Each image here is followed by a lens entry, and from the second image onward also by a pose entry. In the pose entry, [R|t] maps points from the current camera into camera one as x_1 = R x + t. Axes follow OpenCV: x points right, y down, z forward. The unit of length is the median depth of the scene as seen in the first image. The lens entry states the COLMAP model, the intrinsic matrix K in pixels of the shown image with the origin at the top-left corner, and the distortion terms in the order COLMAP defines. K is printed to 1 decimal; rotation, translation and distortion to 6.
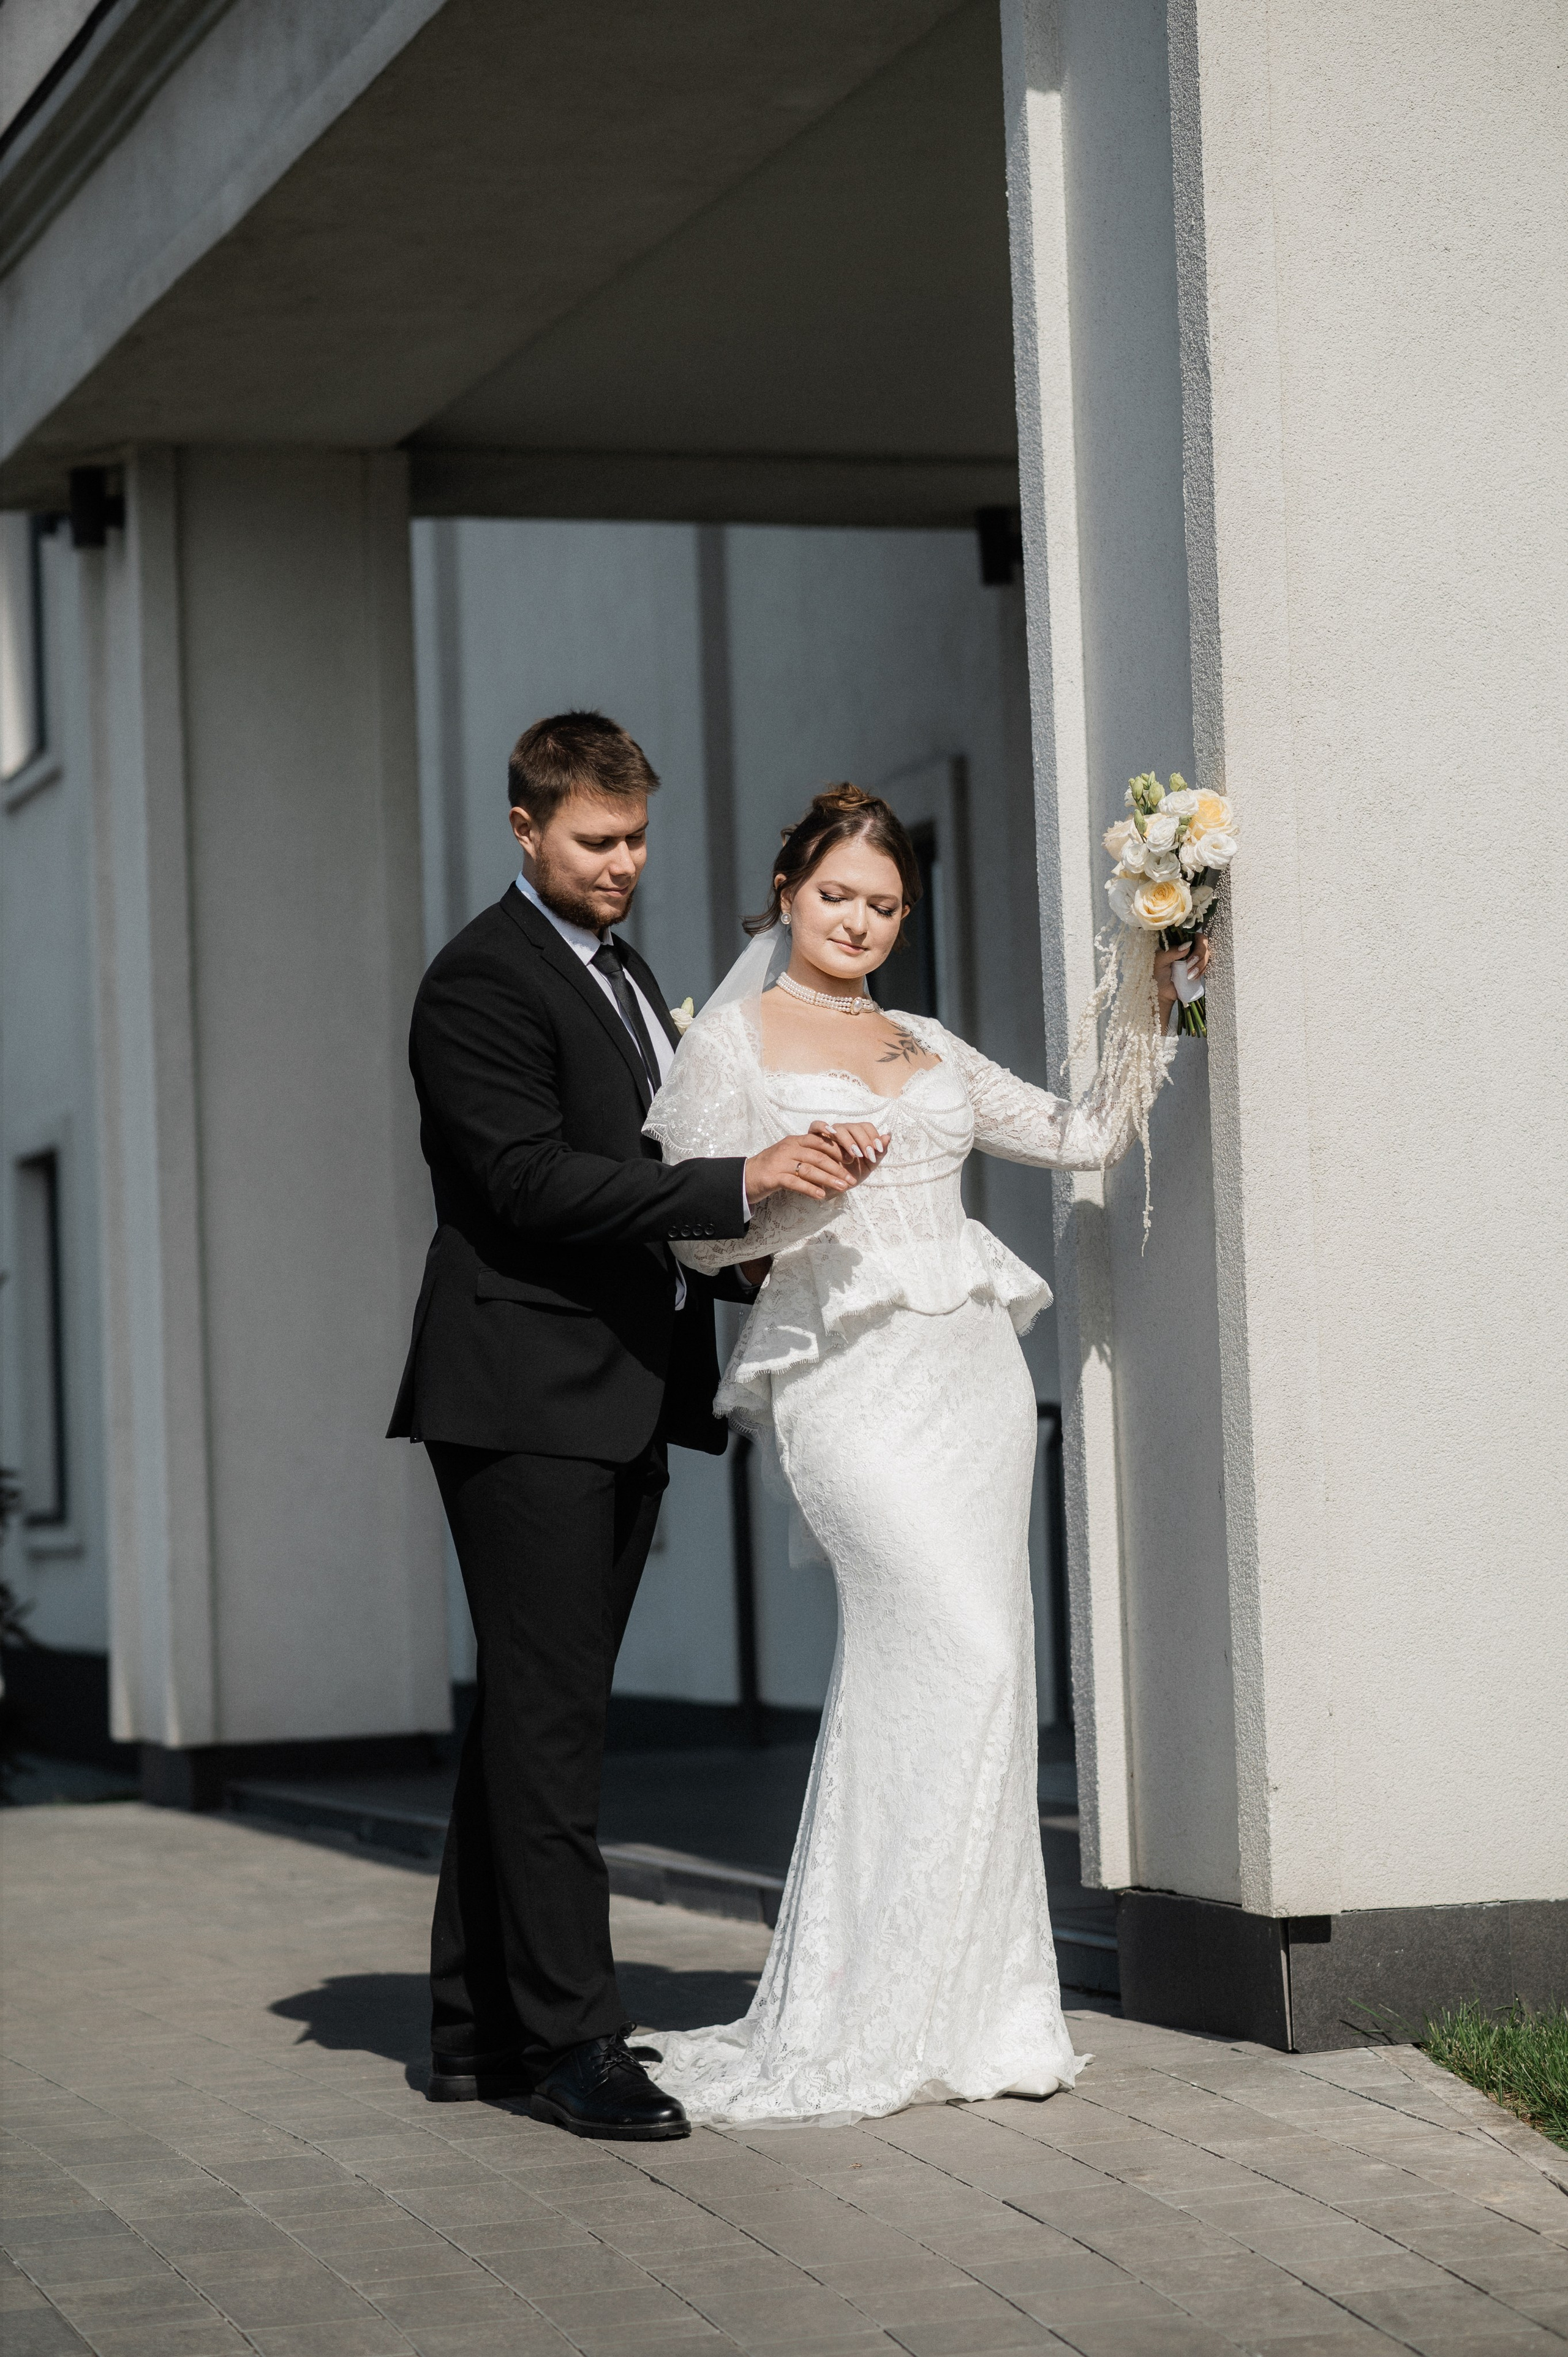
lens RADIAL K [[5775.1, 0, 827.2], [0, 5775.1, 1170.8], [0, 0, 1]] dist [0.037706, 0.483038]
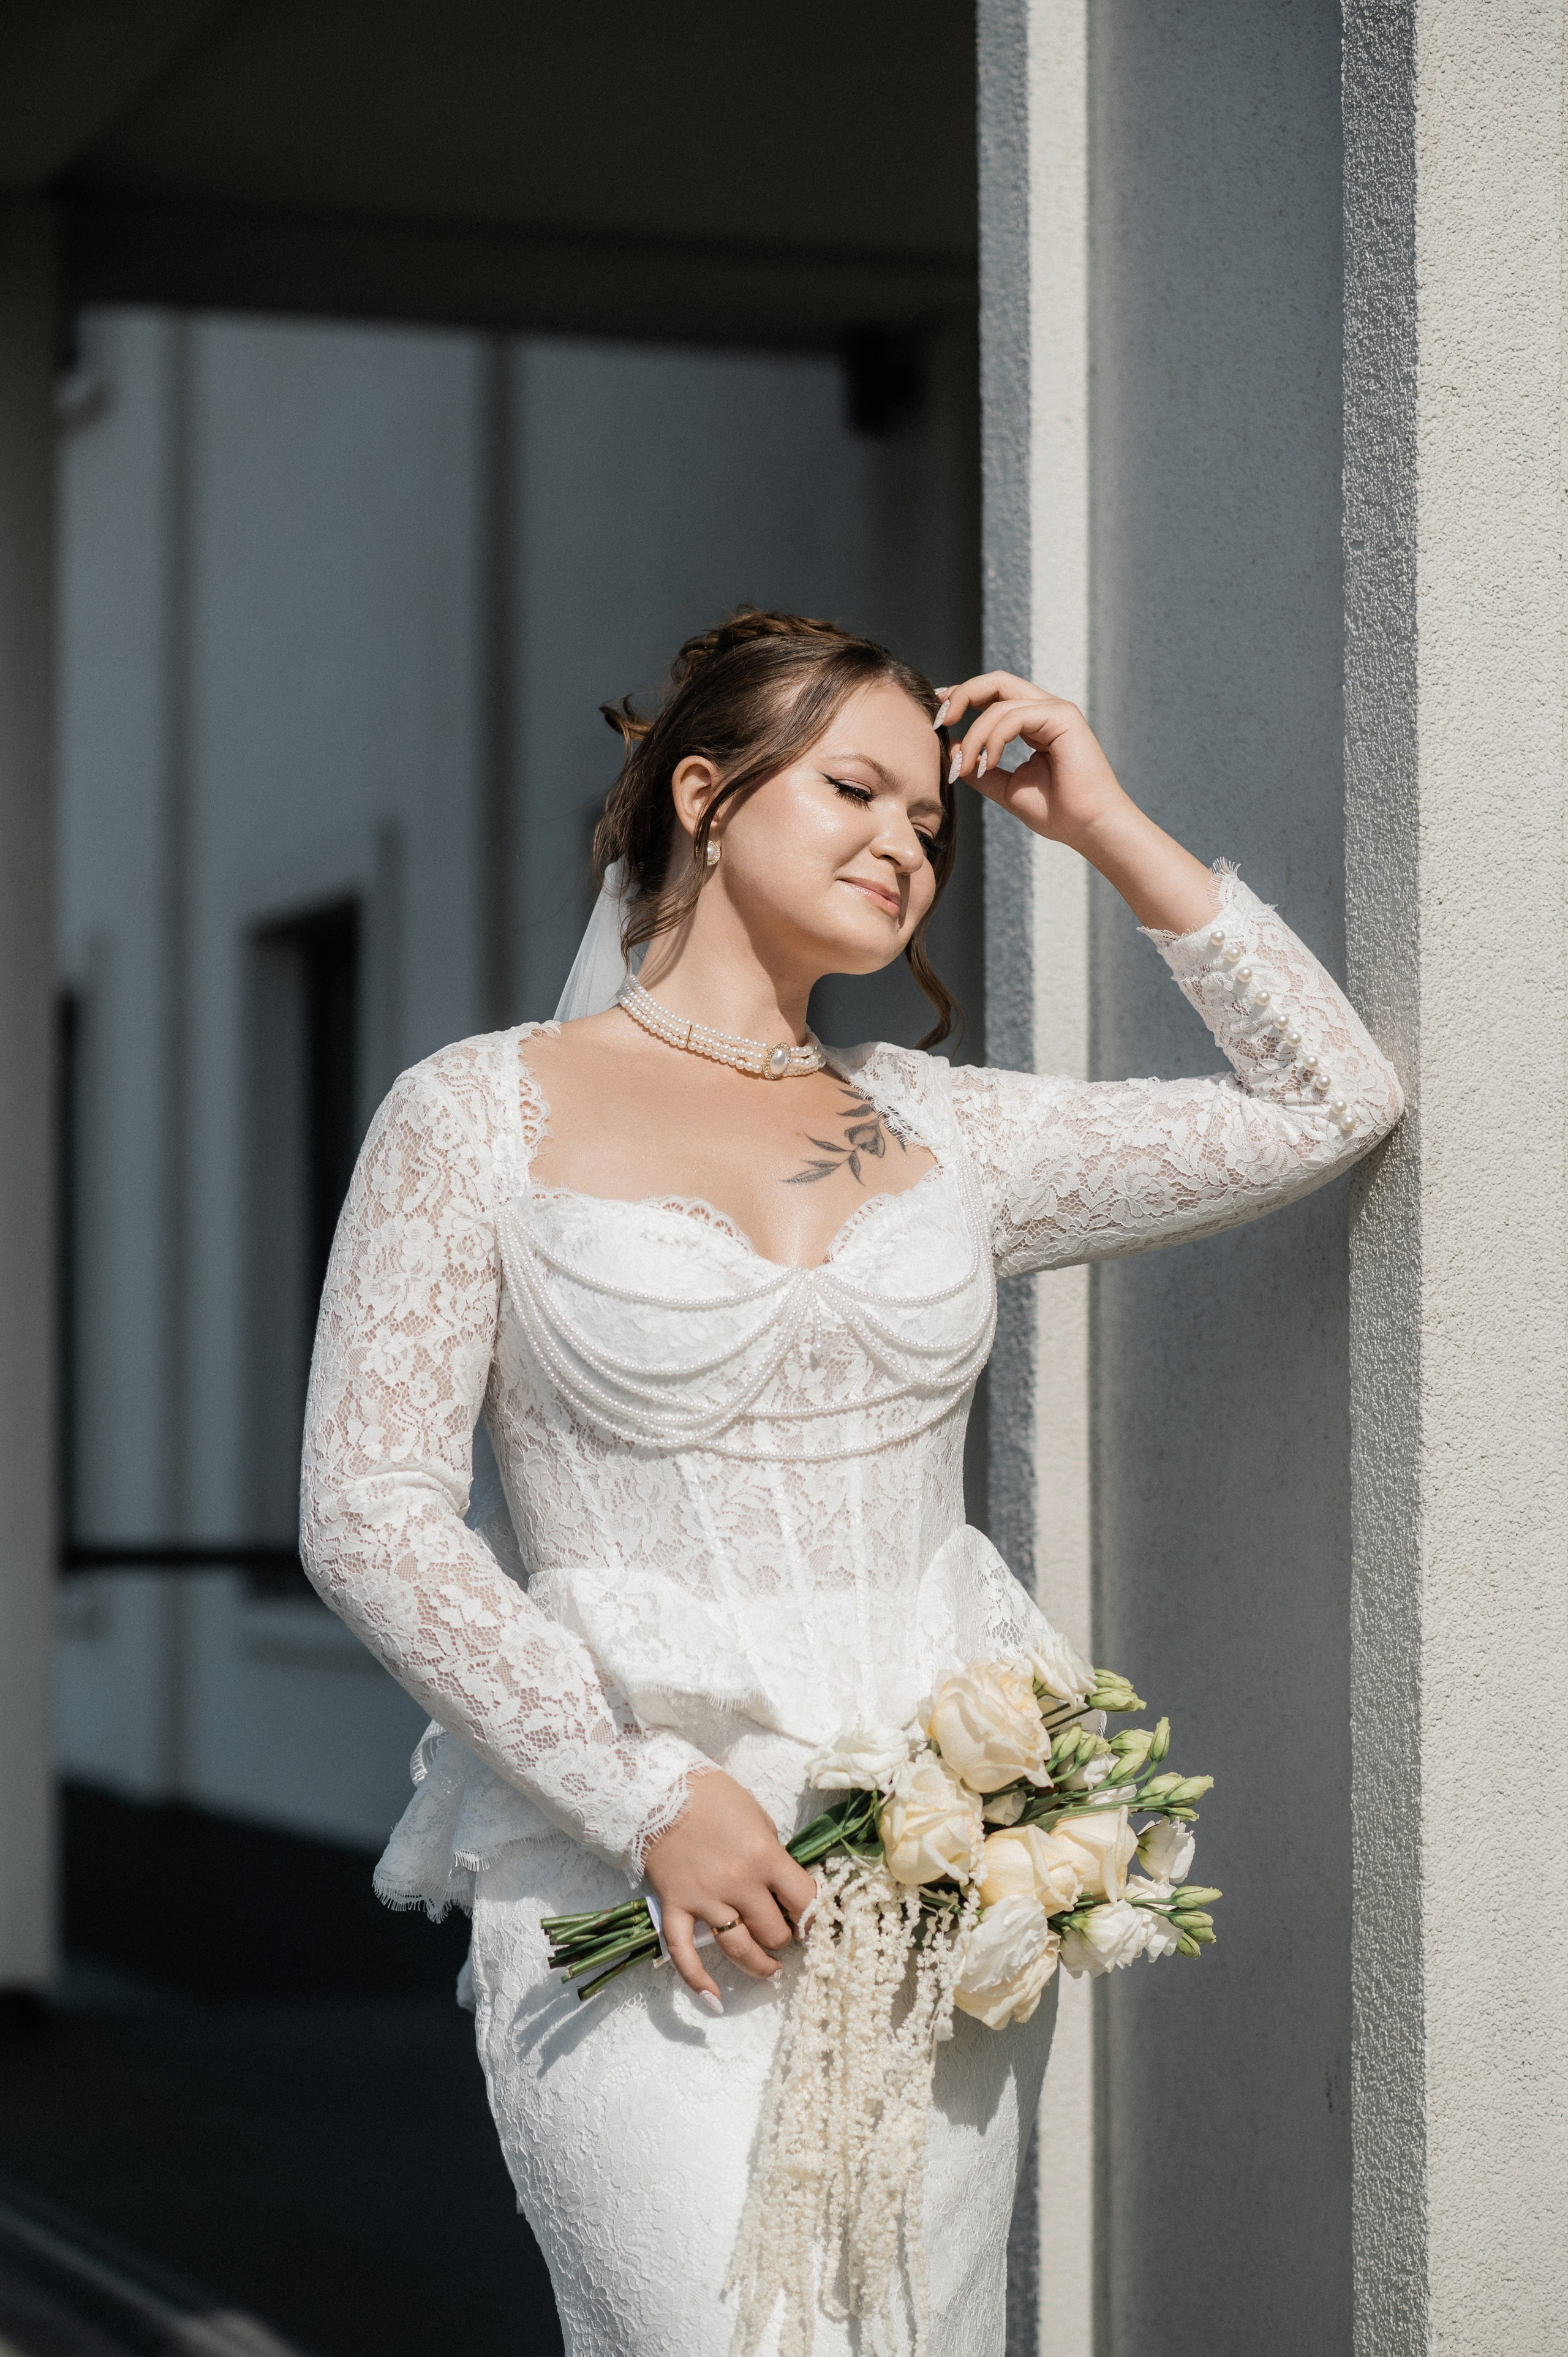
lens RADIAL K [[5780.8, 0, 788.5], [0, 5780.8, 1215.9], [0, 0, 1]] dist [0.027089, 0.618587]
pose [[0.998967, 0.037606, 0.025493, 0.008150], [-0.037977, 0.999177, 0.014218, -0.022886], [-0.024938, -0.015171, 0.999574, 0.528873]]
